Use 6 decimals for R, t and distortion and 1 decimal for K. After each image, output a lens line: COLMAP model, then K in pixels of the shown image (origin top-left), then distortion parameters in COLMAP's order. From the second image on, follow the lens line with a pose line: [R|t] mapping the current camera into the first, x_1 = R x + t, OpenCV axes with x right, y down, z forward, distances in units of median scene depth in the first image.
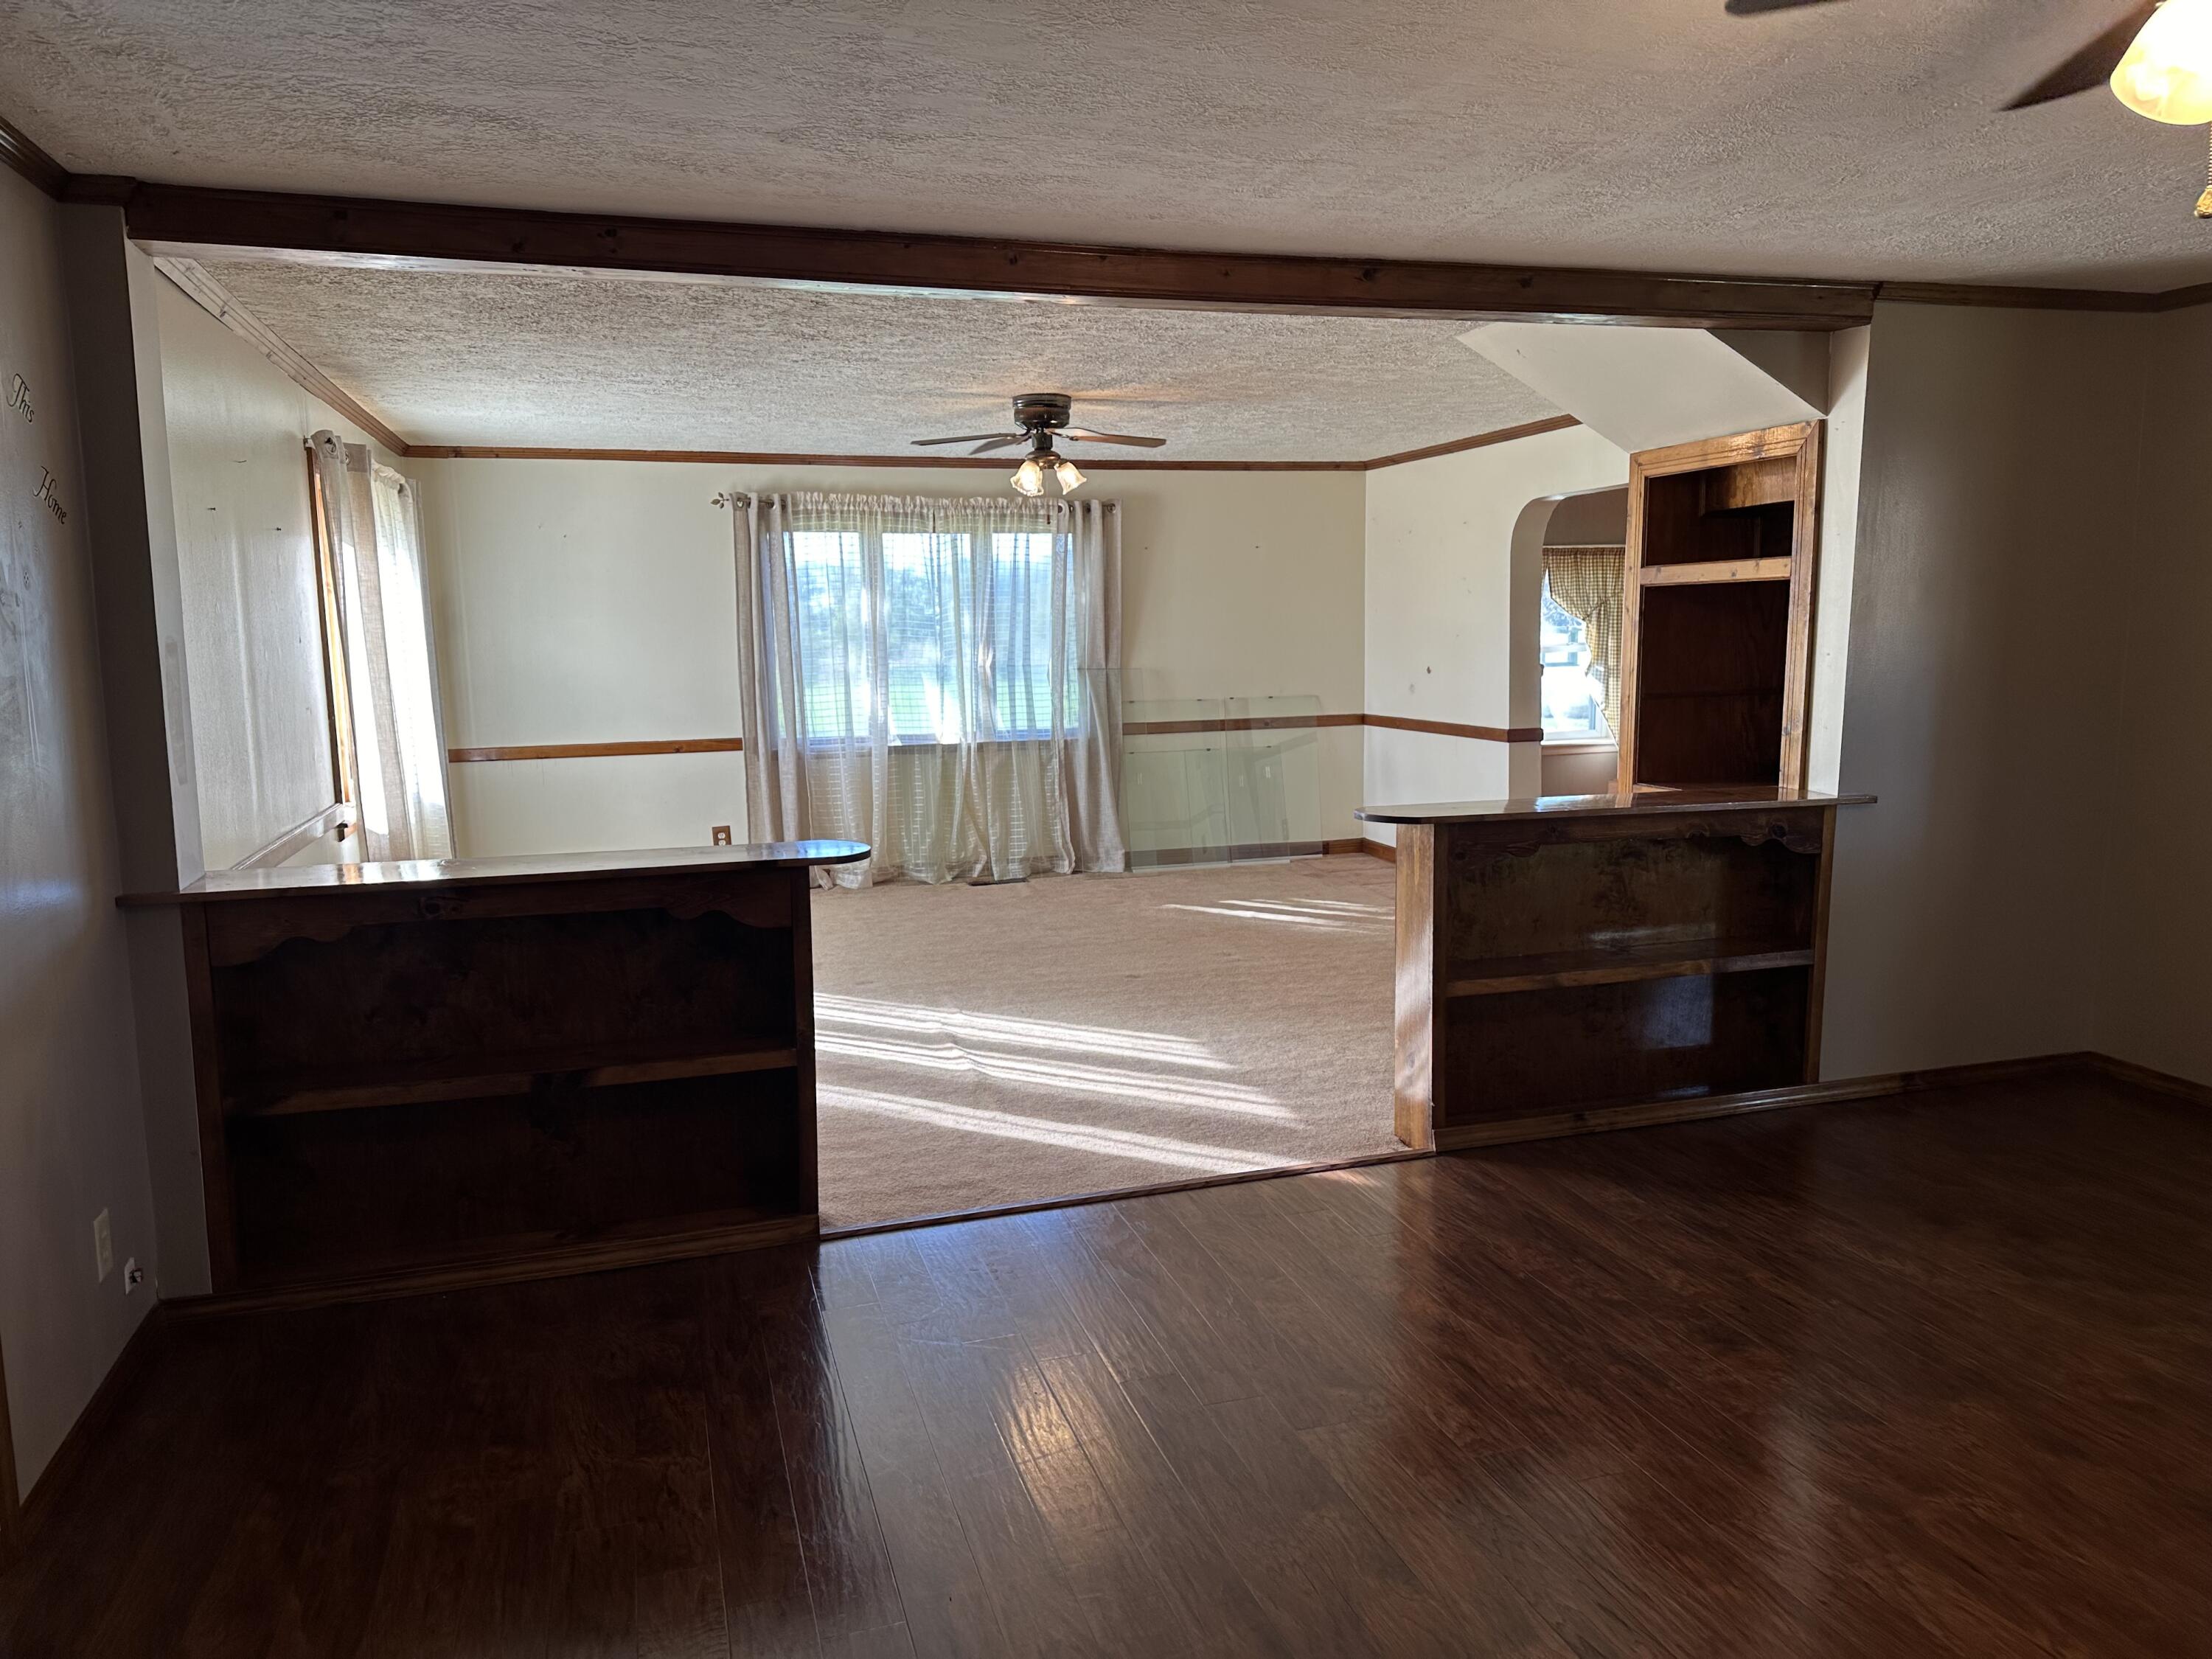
lens RADIAL K [[1559.6, 0, 1146.2], [0, 1559.6, 859.8], [0, 0, 1]] dist [0.078184, -0.105266]
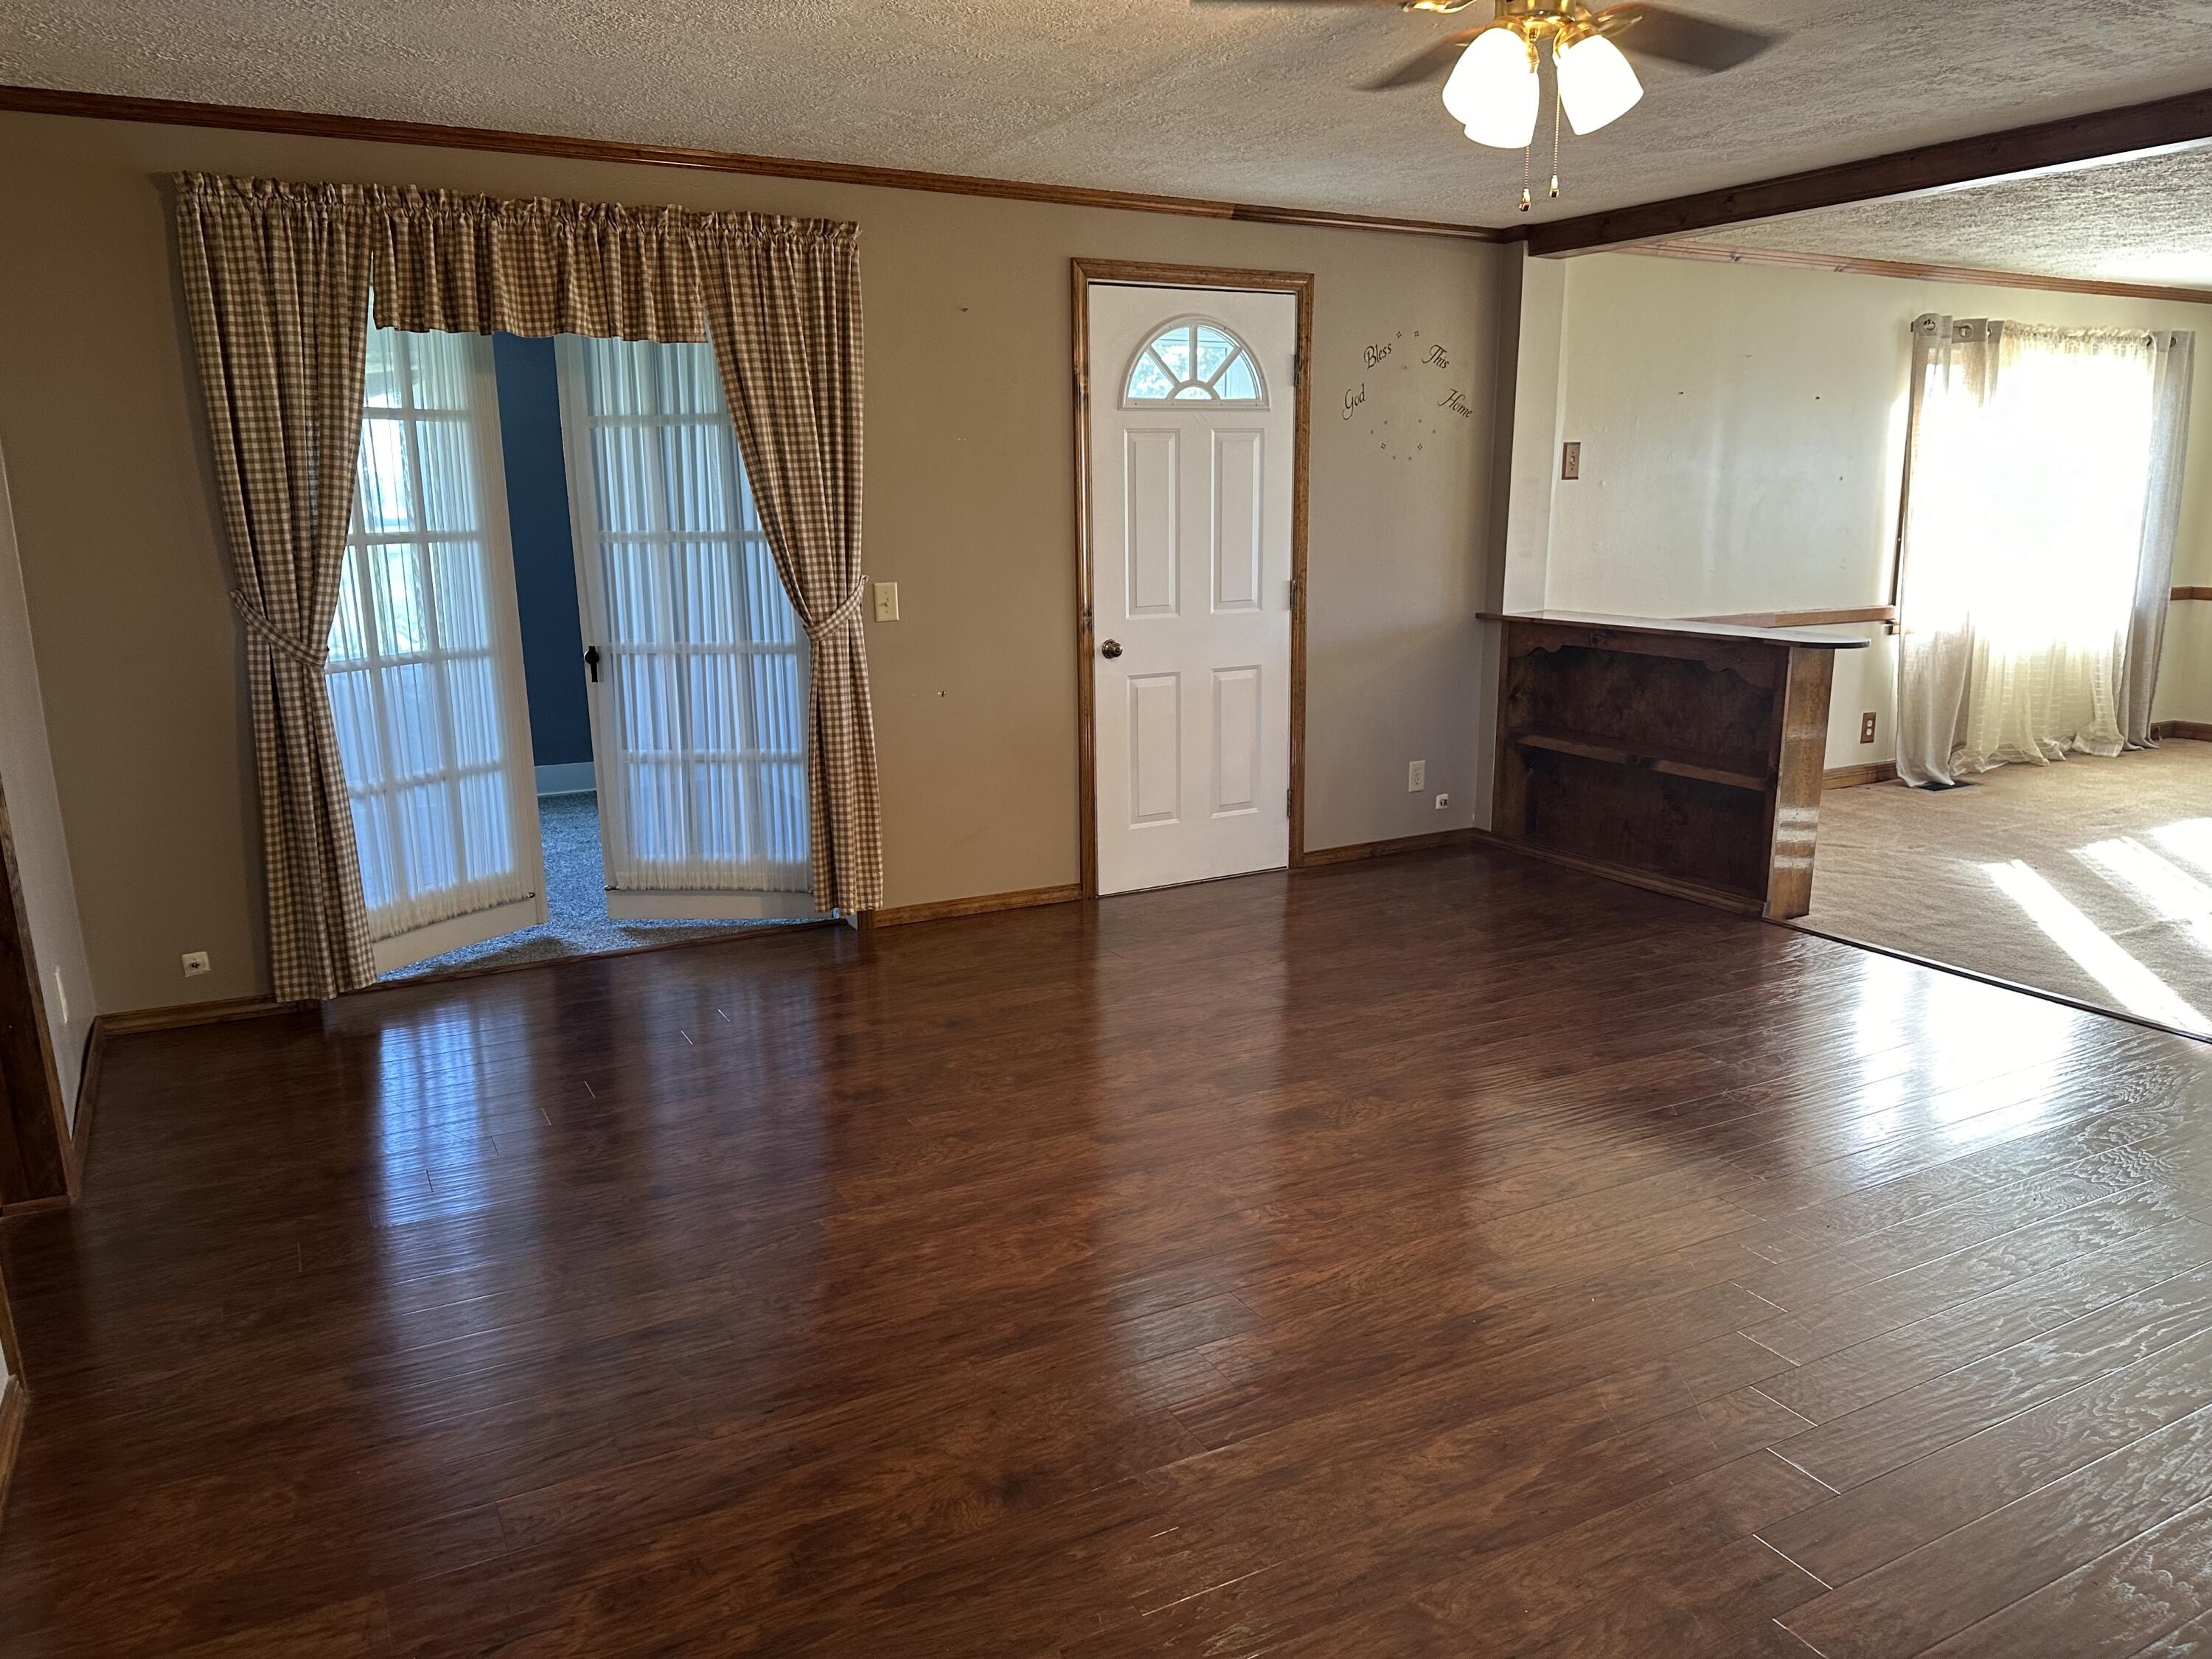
lens RADIAL K [[1559.6, 0, 1146.2], [0, 1559.6, 859.8], [0, 0, 1]] dist [0.078184, -0.105266]
pose [[0.200321, 0.232803, -0.951669, 1.074938], [-0.142118, 0.967989, 0.206881, -0.021711], [0.969368, 0.093807, 0.226994, 0.168685]]
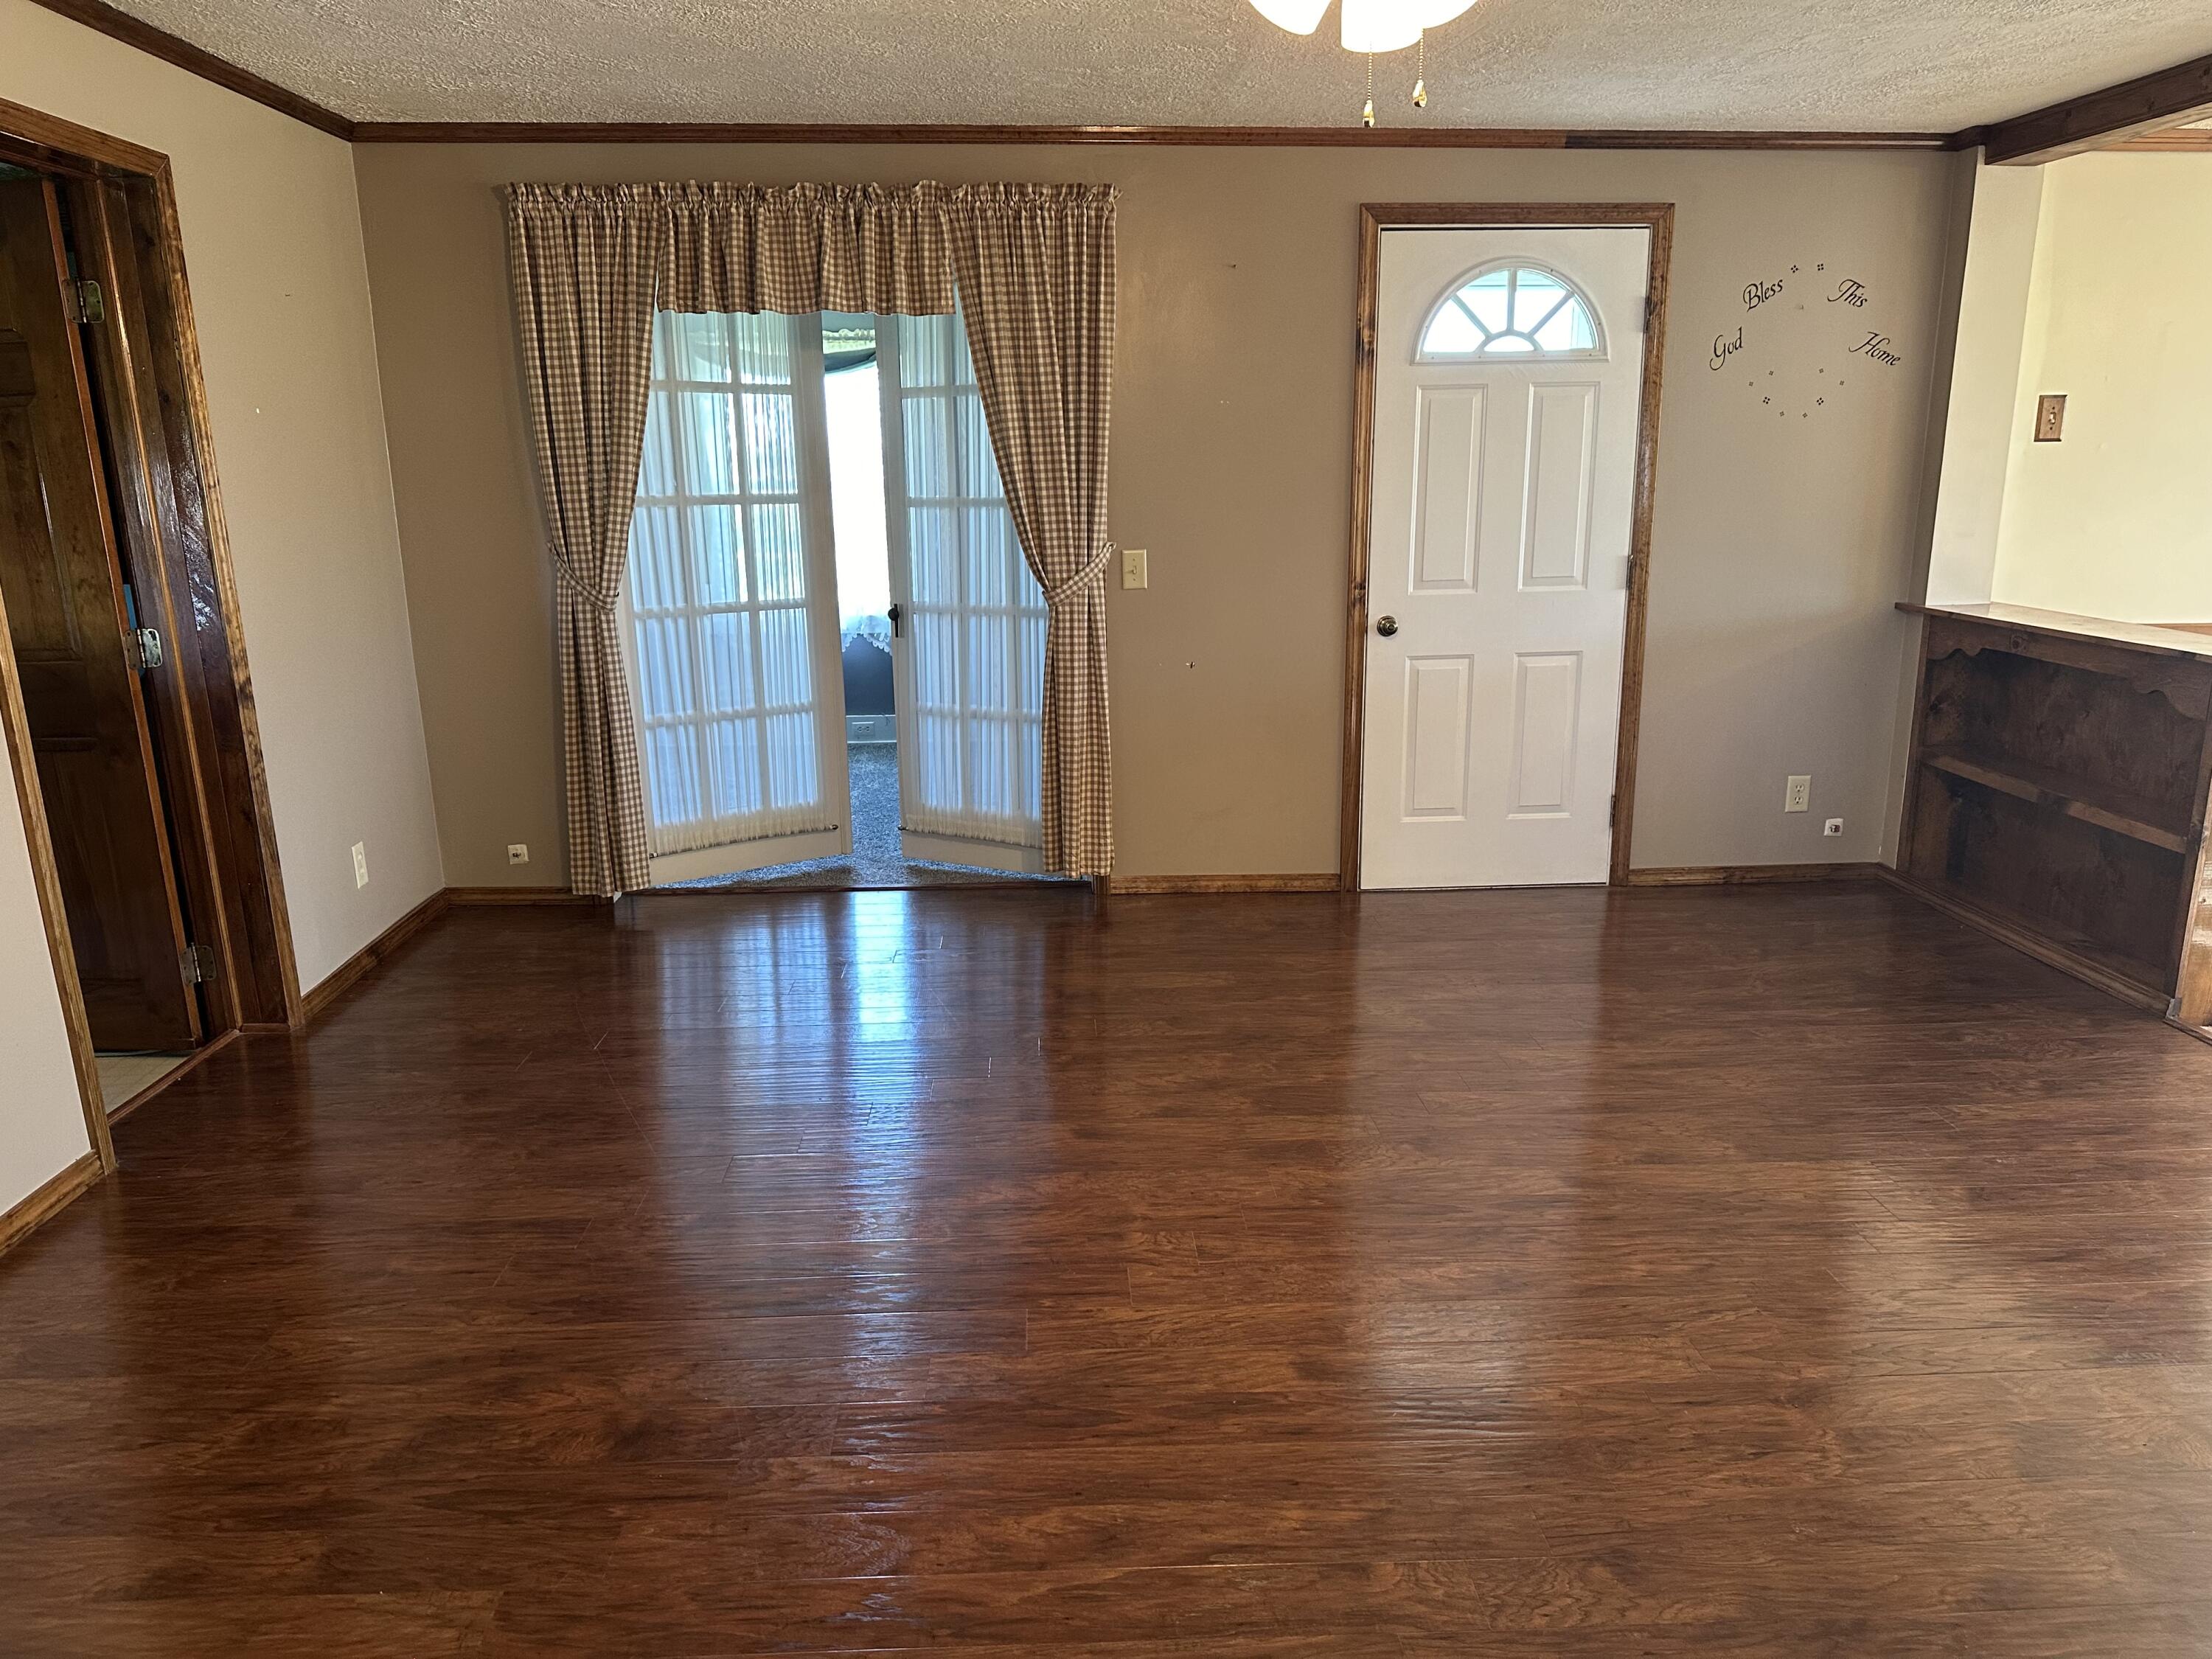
lens RADIAL K [[1575.7, 0, 1102.1], [0, 1575.7, 859.1], [0, 0, 1]] dist [0.137441, -0.280709]
pose [[-0.249295, 0.248645, -0.935963, 1.031763], [-0.137186, 0.947664, 0.288293, -0.079748], [0.958662, 0.200271, -0.202137, 0.546719]]
